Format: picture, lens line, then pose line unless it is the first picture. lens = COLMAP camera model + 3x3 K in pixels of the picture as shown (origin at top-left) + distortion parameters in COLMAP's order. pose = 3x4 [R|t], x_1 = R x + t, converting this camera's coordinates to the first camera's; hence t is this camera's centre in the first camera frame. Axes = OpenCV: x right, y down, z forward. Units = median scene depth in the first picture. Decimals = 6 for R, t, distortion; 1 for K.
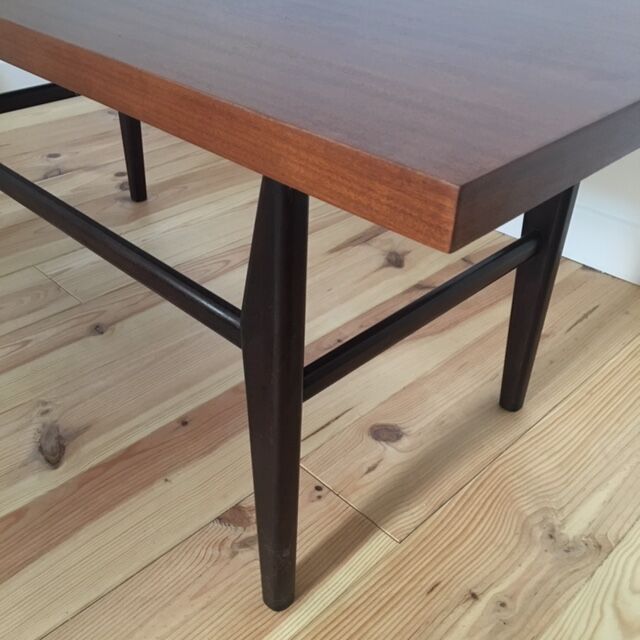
lens RADIAL K [[724.5, 0, 325.5], [0, 724.5, 322.2], [0, 0, 1]] dist [0.036930, 0.000000]
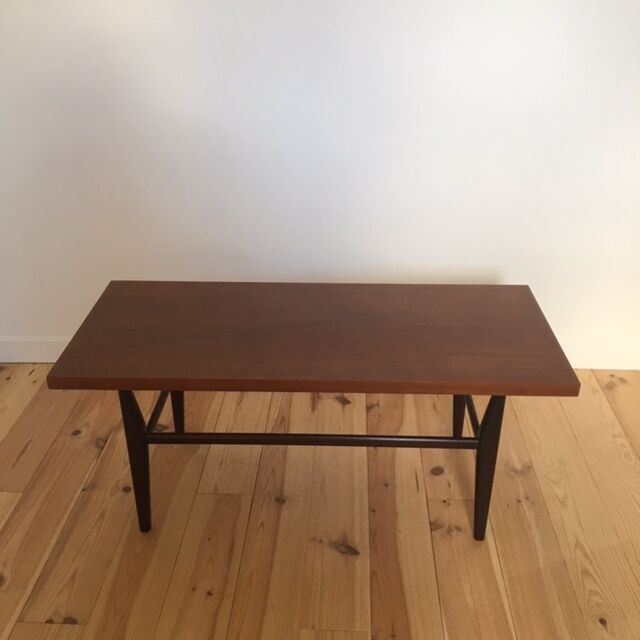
lens RADIAL K [[724.5, 0, 326.7], [0, 724.5, 323.0], [0, 0, 1]] dist [0.036930, 0.000000]
pose [[0.731275, -0.339614, 0.591522, -1.434558], [0.394913, 0.917899, 0.038784, -0.529475], [-0.556129, 0.205238, 0.805355, -0.794909]]
